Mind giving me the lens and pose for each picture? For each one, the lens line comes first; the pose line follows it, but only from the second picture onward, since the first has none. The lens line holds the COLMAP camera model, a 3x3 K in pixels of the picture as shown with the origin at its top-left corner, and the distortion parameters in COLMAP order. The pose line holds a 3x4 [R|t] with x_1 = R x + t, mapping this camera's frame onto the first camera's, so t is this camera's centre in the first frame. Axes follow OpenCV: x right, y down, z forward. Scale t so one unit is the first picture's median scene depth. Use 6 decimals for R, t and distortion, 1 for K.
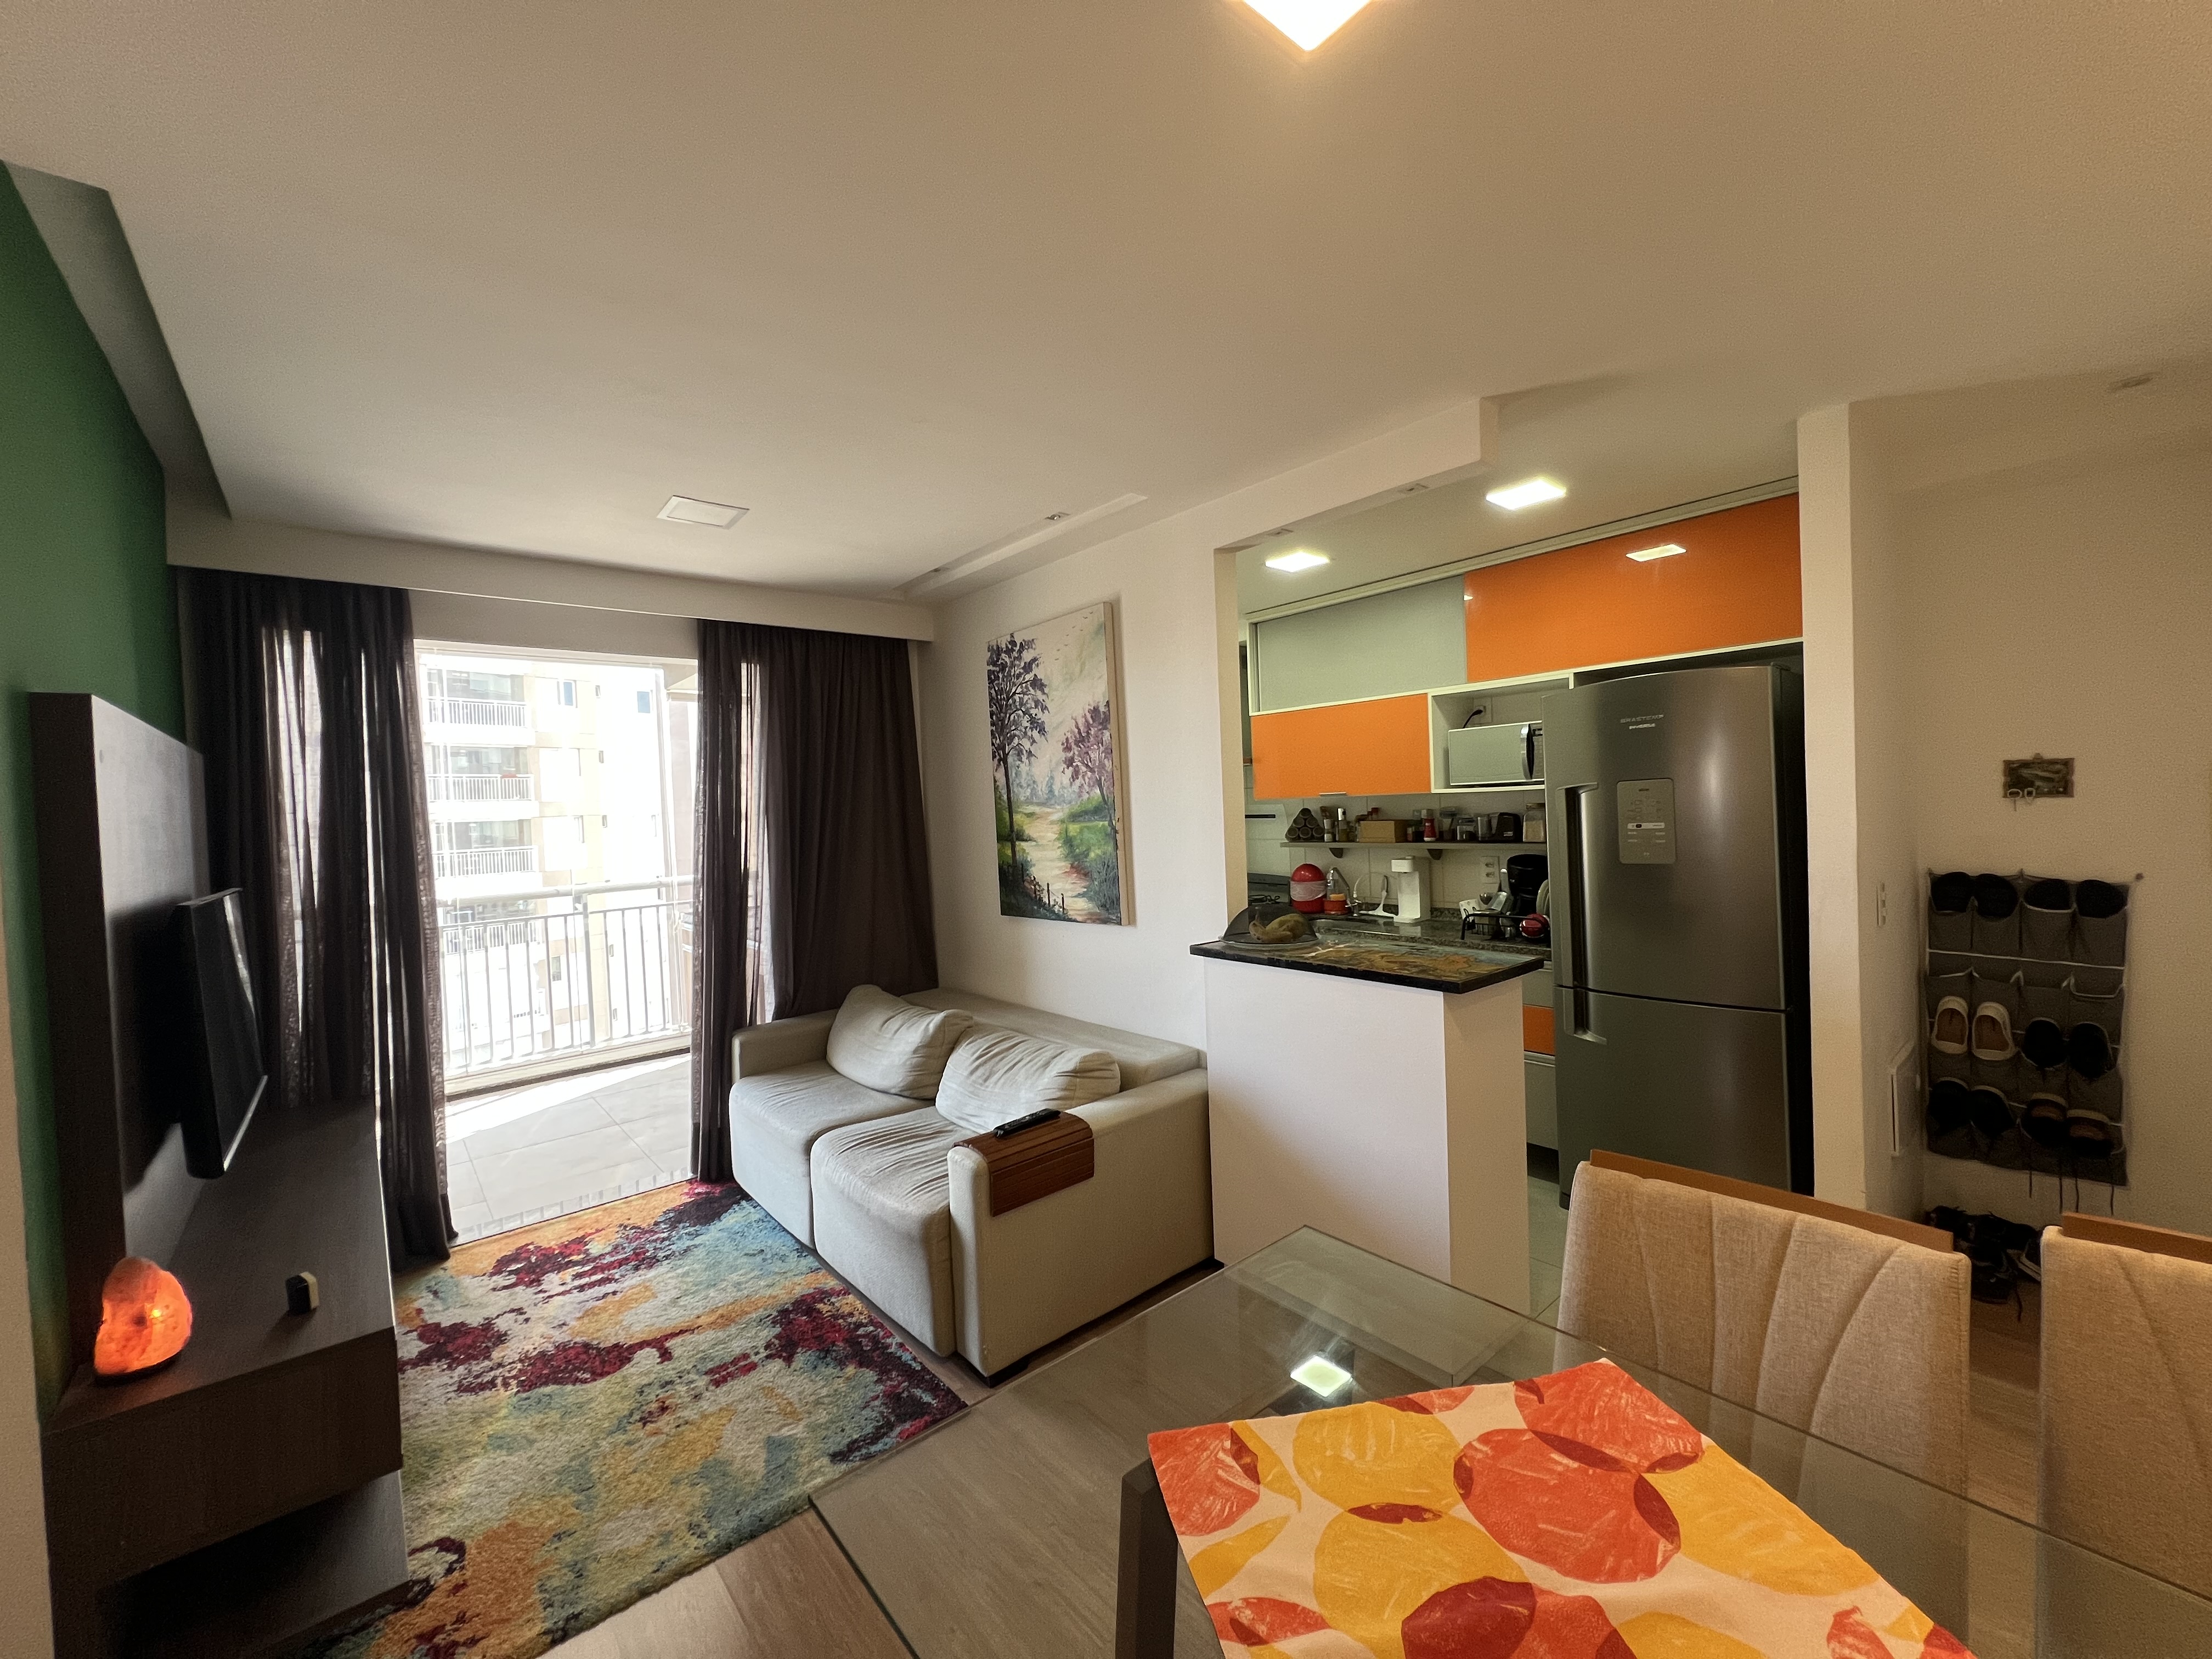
lens RADIAL K [[881.7, 0, 1099.6], [0, 881.7, 822.4], [0, 0, 1]] dist [-0.002895, 0.000713]
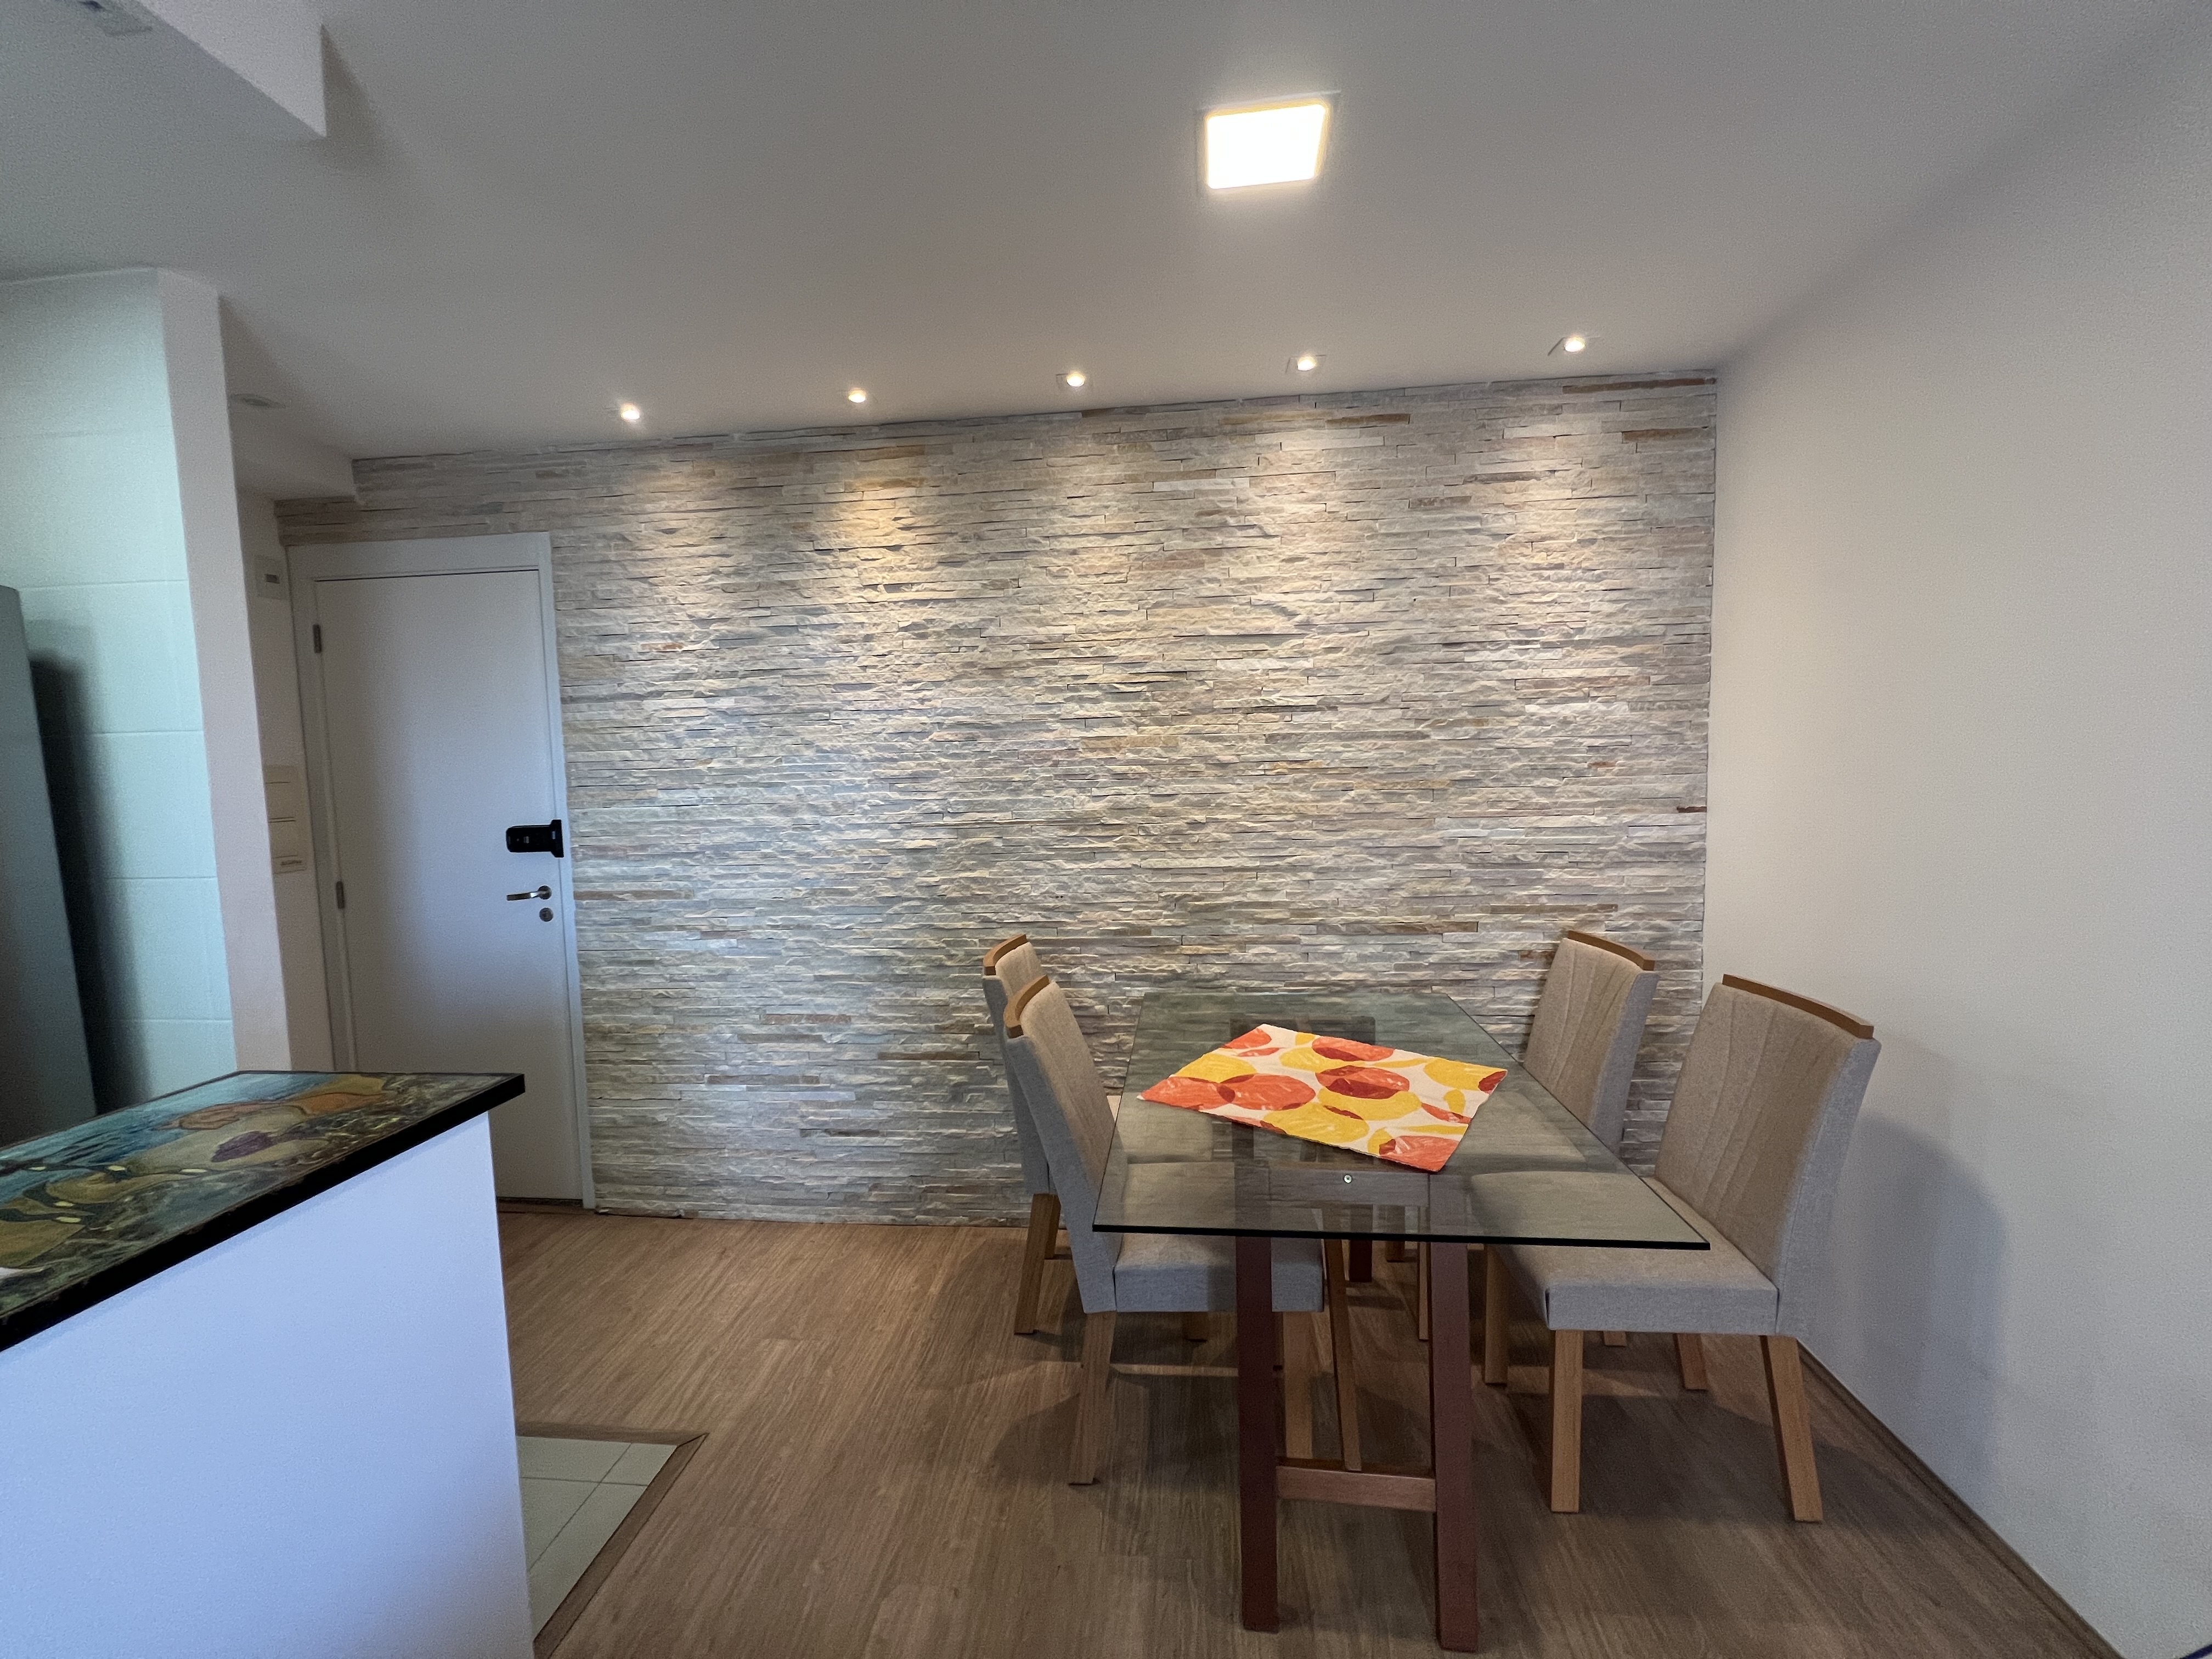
lens RADIAL K [[881.7, 0, 1100.8], [0, 881.7, 823.9], [0, 0, 1]] dist [-0.002895, 0.000713]
pose [[-0.688525, 0.002587, 0.725208, -0.183822], [0.065779, 0.996094, 0.058898, 0.002192], [-0.722224, 0.088256, -0.686006, 0.697018]]
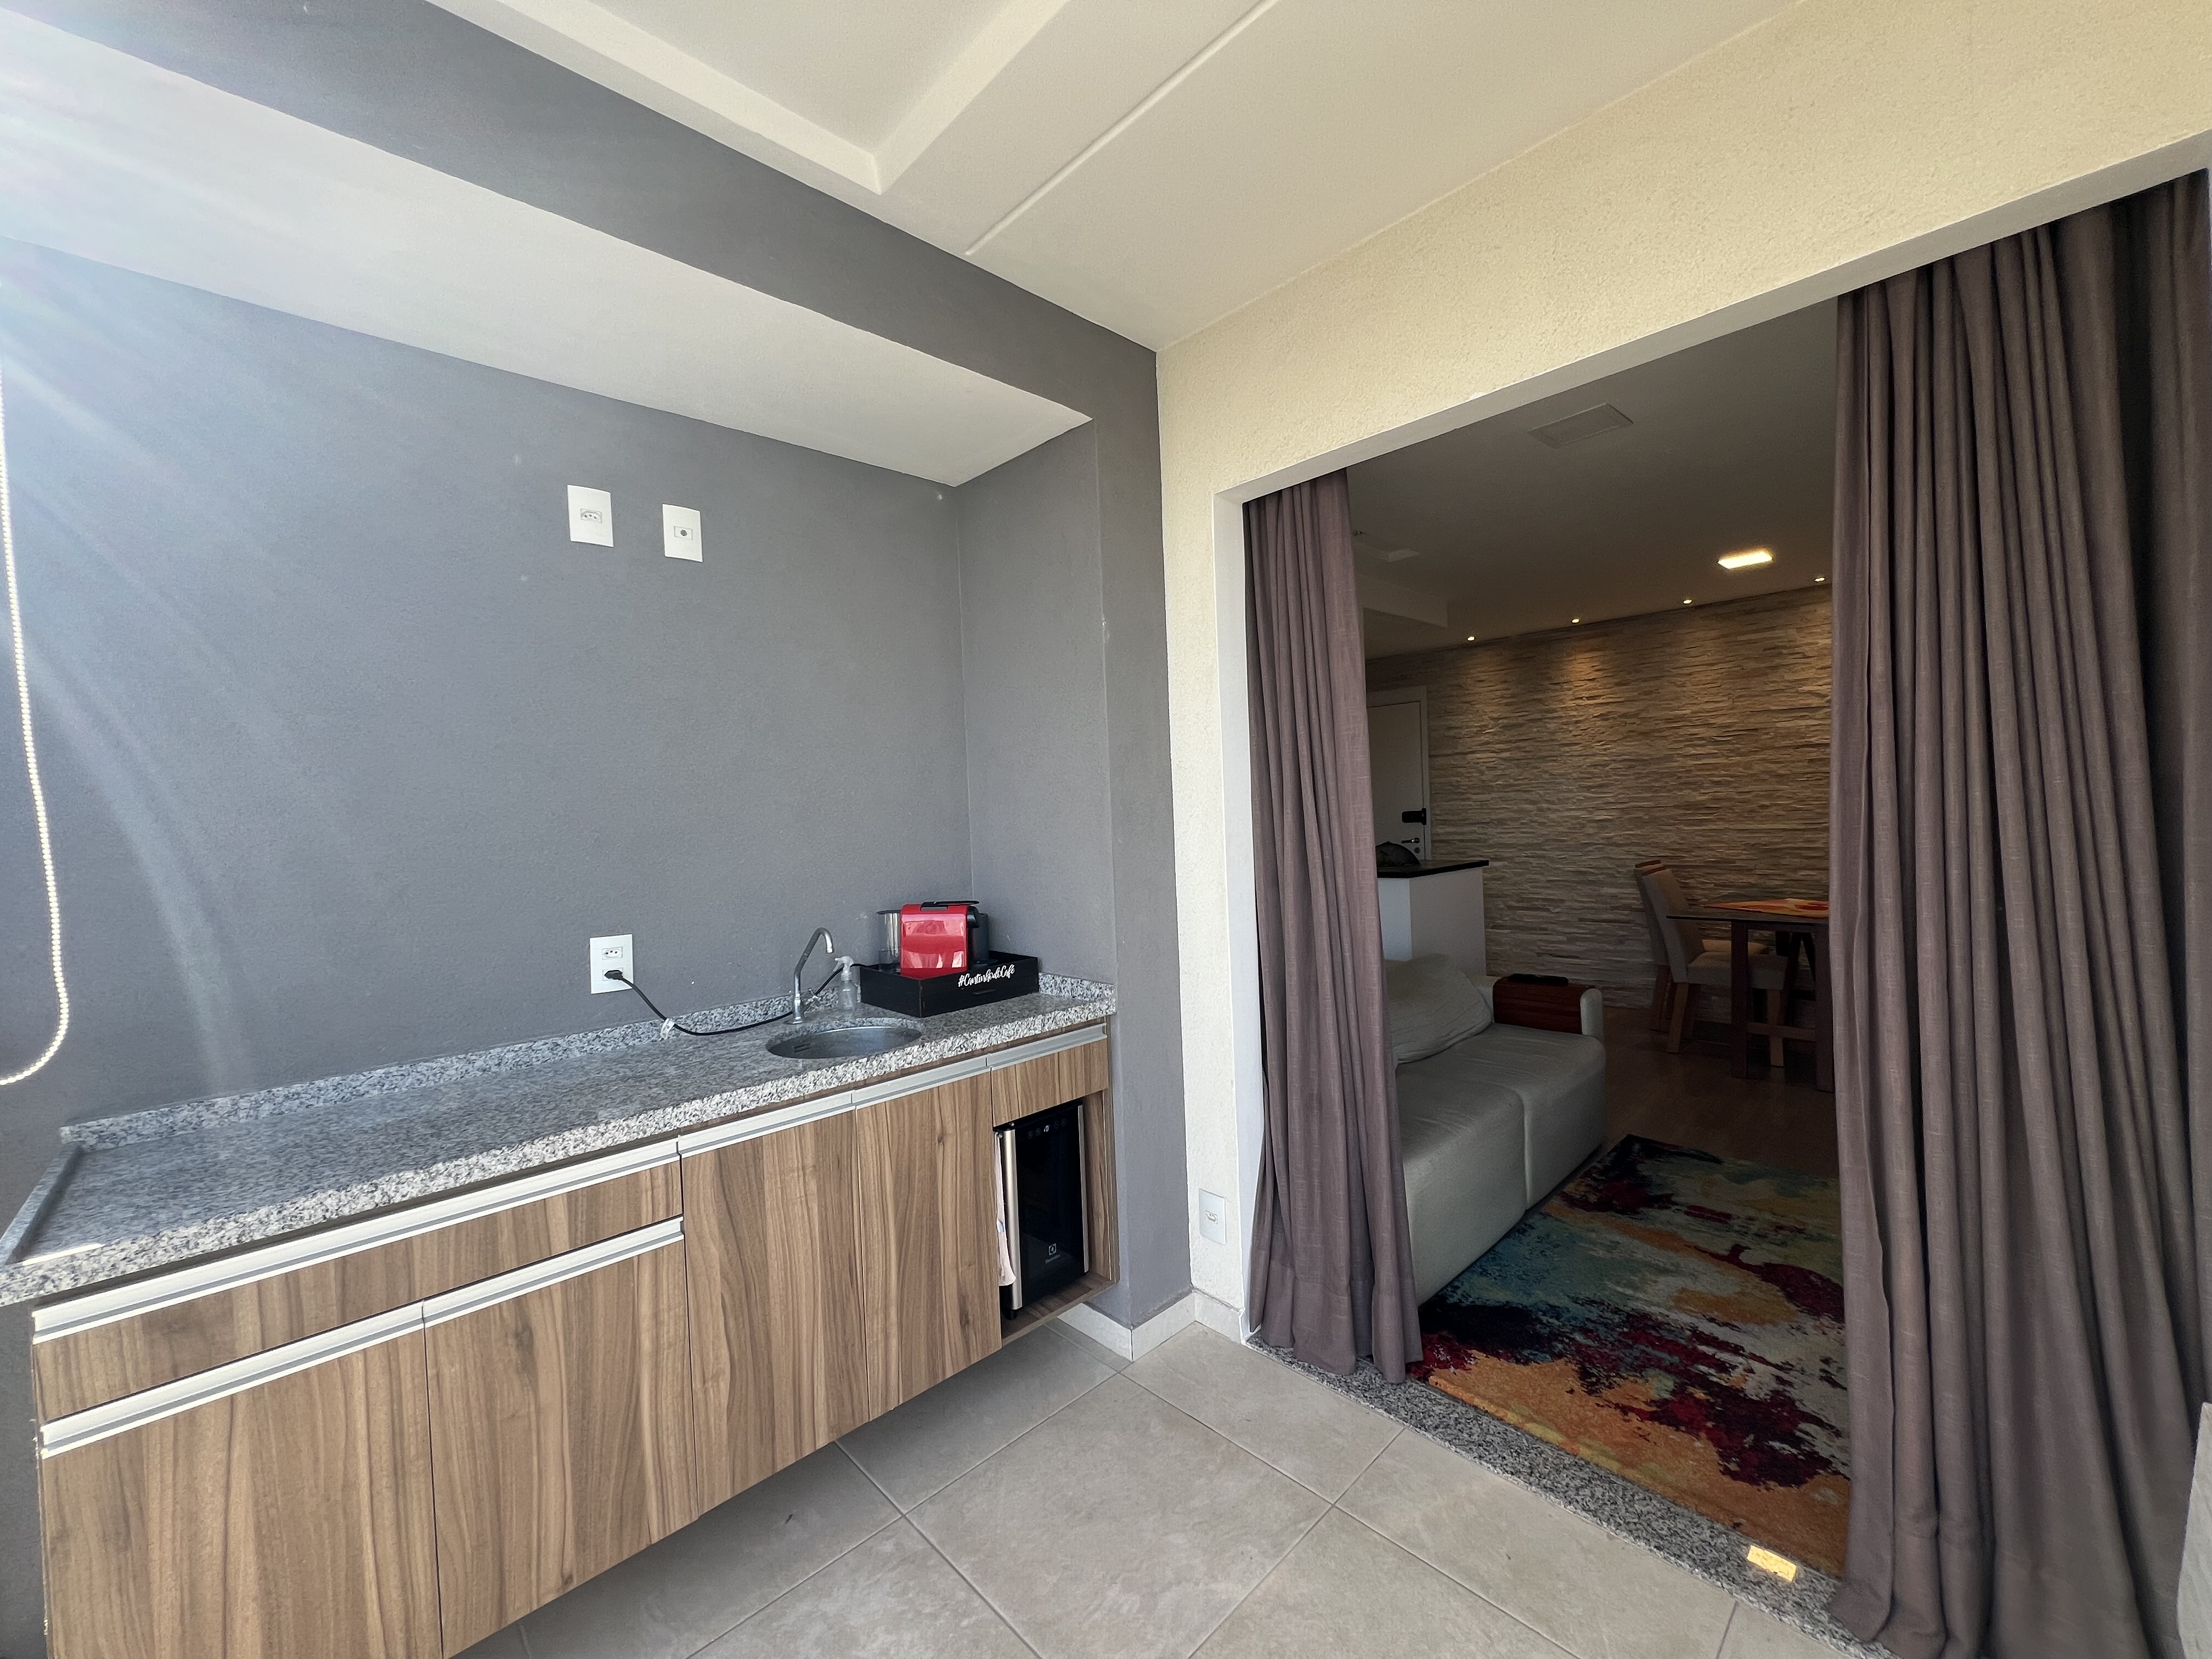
lens RADIAL K [[881.7, 0, 1101.7], [0, 881.7, 823.7], [0, 0, 1]] dist [-0.002895, 0.000713]
pose [[-0.054794, 0.027704, 0.998113, -1.124836], [0.058731, 0.997974, -0.024476, 0.053766], [-0.996769, 0.057279, -0.056310, 1.323510]]
